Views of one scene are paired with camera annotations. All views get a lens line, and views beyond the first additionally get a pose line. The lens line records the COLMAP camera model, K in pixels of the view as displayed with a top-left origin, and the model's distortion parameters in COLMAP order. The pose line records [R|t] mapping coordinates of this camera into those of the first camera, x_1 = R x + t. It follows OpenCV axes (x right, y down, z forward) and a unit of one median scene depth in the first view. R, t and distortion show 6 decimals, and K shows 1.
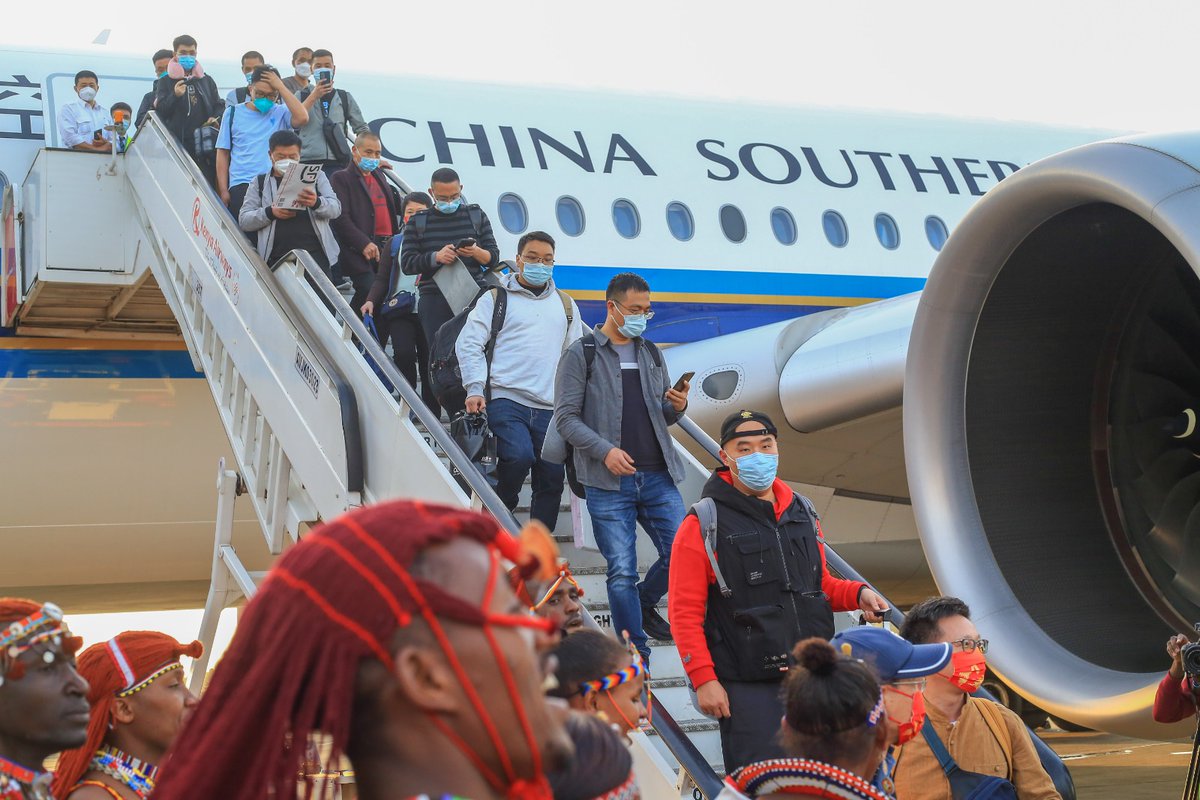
lens RADIAL K [[1718.4, 0, 600.0], [0, 1718.4, 400.0], [0, 0, 1]] dist [-0.130463, 0.145325]
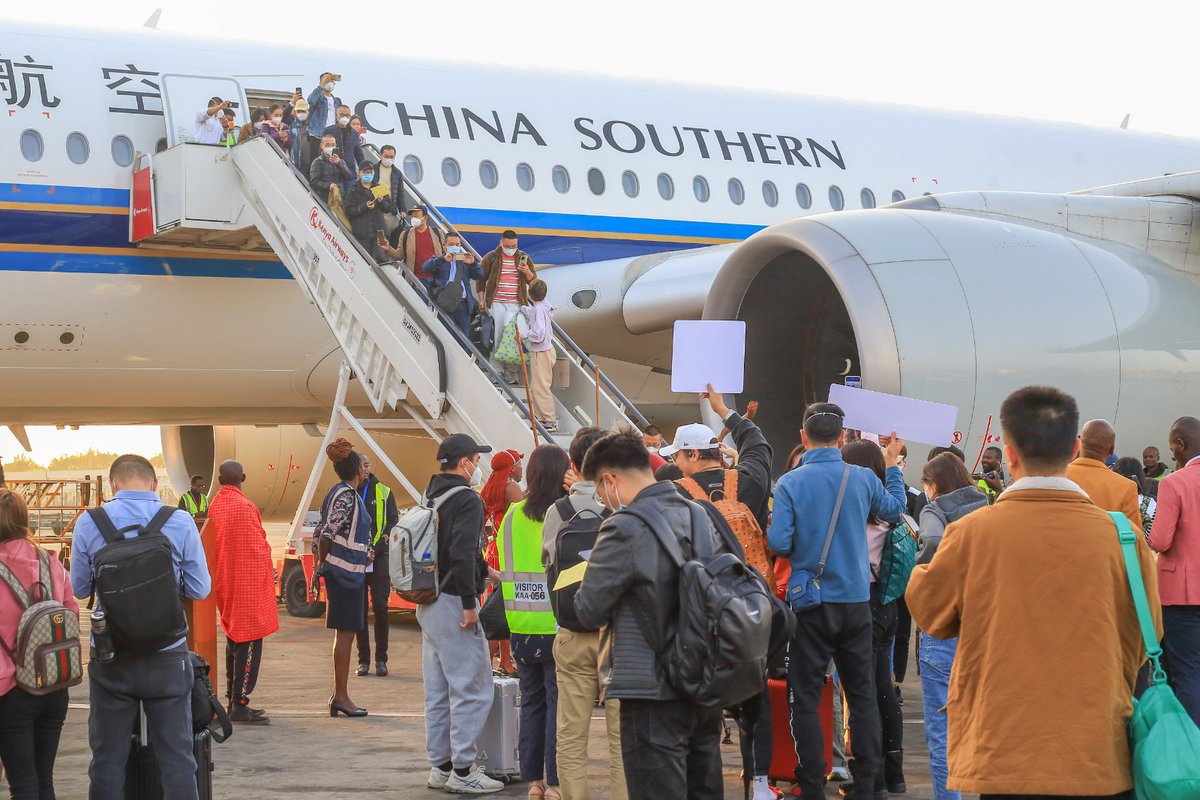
lens RADIAL K [[1718.4, 0, 600.0], [0, 1718.4, 400.0], [0, 0, 1]] dist [-0.130463, 0.145325]
pose [[0.991987, 0.055172, 0.113655, -0.076229], [-0.066778, 0.992645, 0.100978, -0.067594], [-0.107248, -0.107758, 0.988375, -0.468302]]
